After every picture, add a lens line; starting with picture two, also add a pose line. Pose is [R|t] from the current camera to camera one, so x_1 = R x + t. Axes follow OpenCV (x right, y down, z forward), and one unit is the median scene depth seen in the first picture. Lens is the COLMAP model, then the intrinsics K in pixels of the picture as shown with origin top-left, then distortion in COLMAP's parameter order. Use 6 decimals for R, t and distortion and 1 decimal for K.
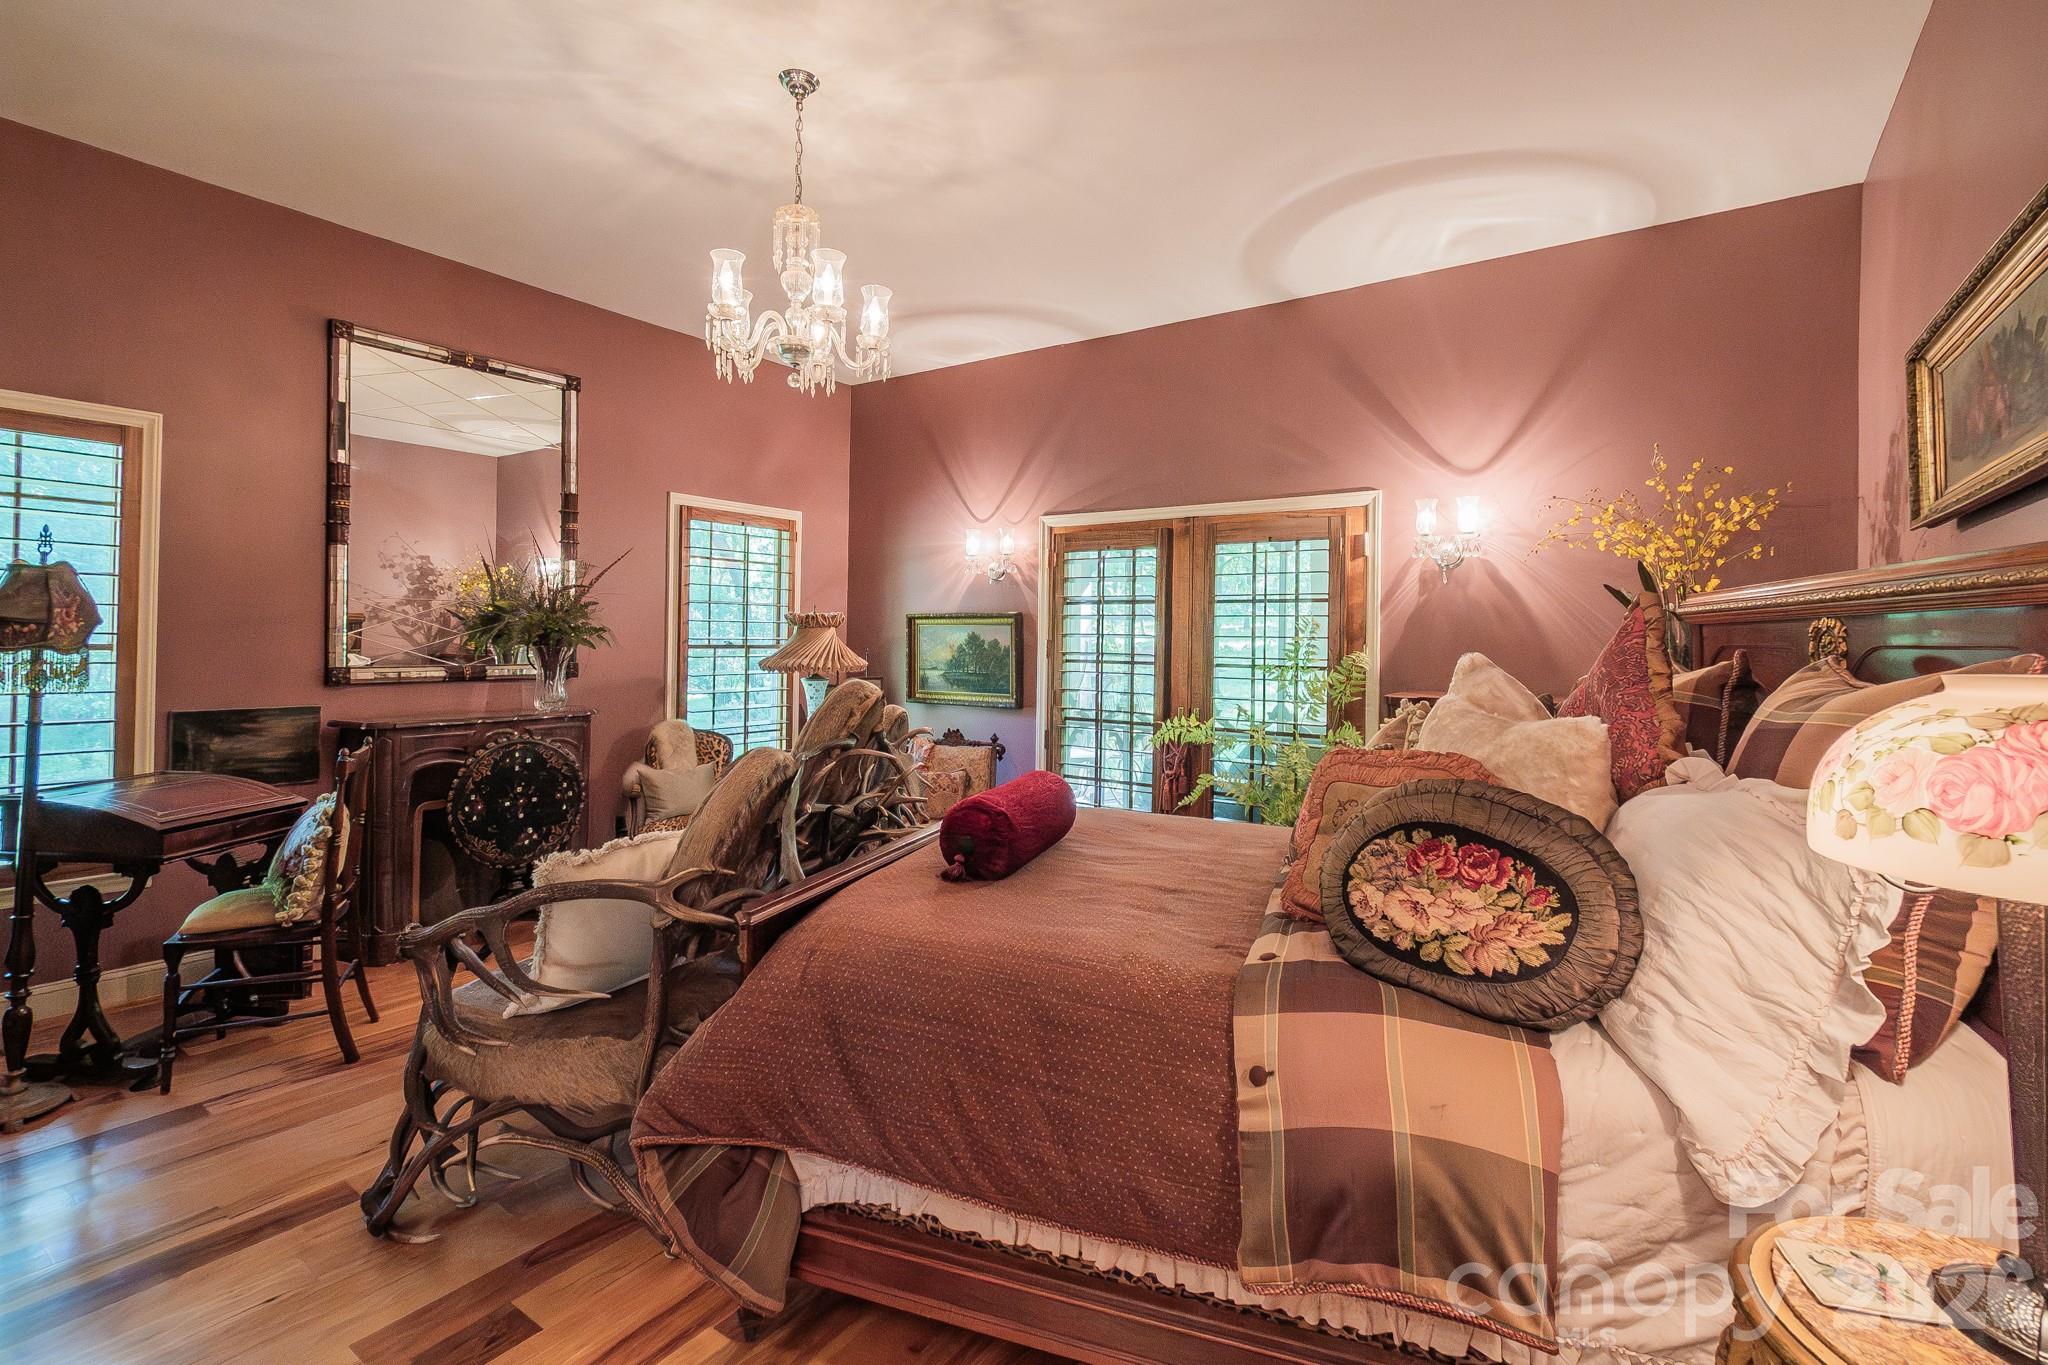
lens RADIAL K [[936.1, 0, 1017.4], [0, 936.1, 626.5], [0, 0, 1]] dist [0.001568, -0.000066]
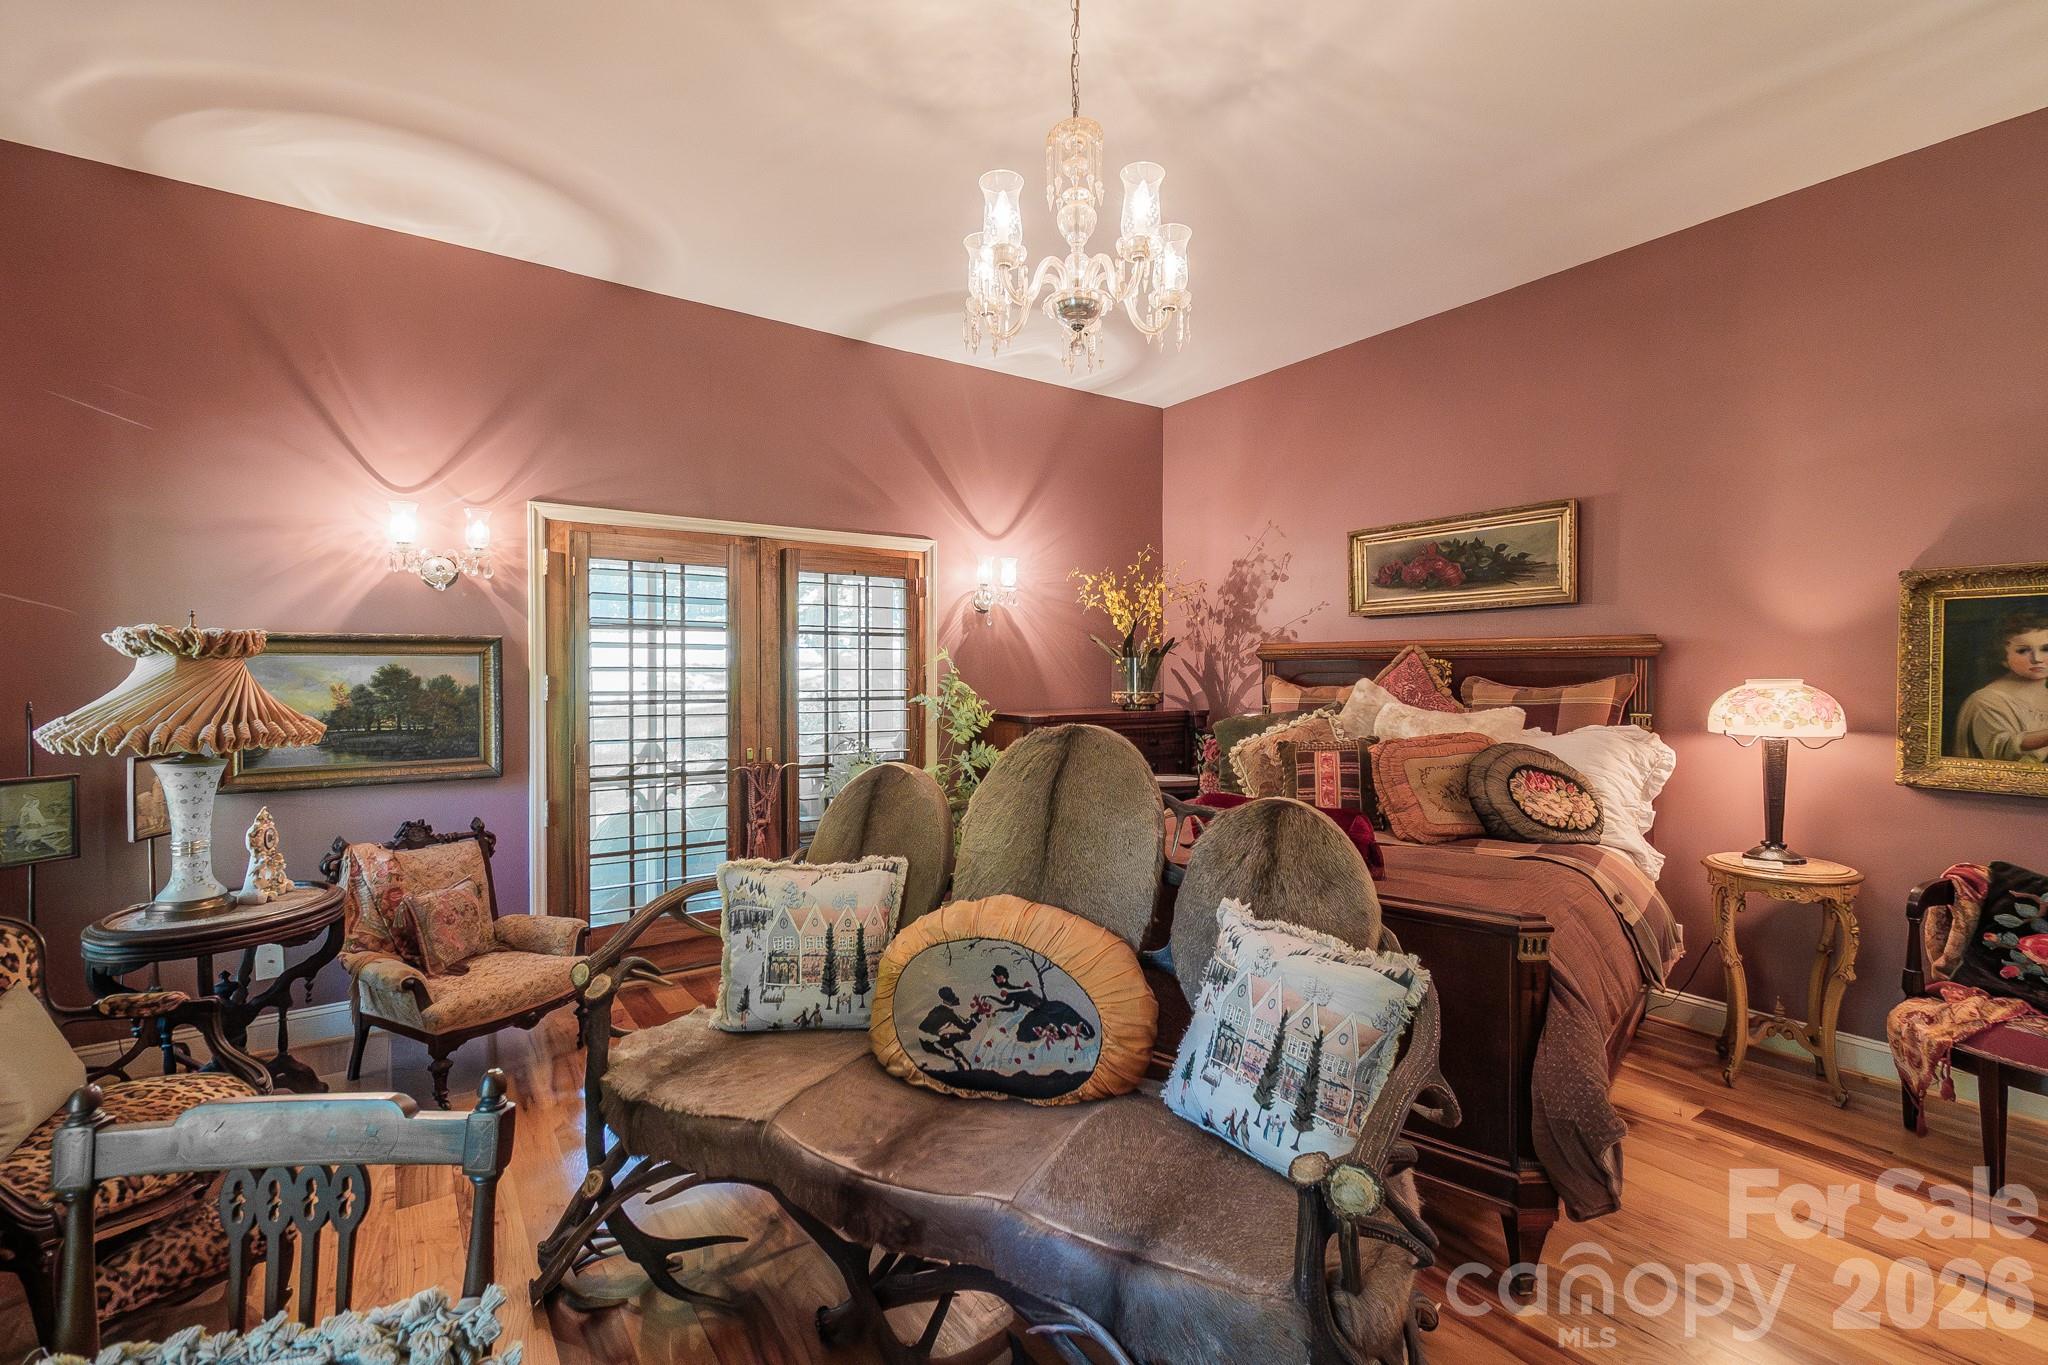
lens RADIAL K [[948.4, 0, 1024.0], [0, 948.4, 682.5], [0, 0, 1]] dist [0.000256, -0.000014]
pose [[0.313761, -0.022631, 0.949232, -0.582532], [-0.007727, 0.999622, 0.026386, -0.003054], [-0.949471, -0.015614, 0.313467, 0.454804]]
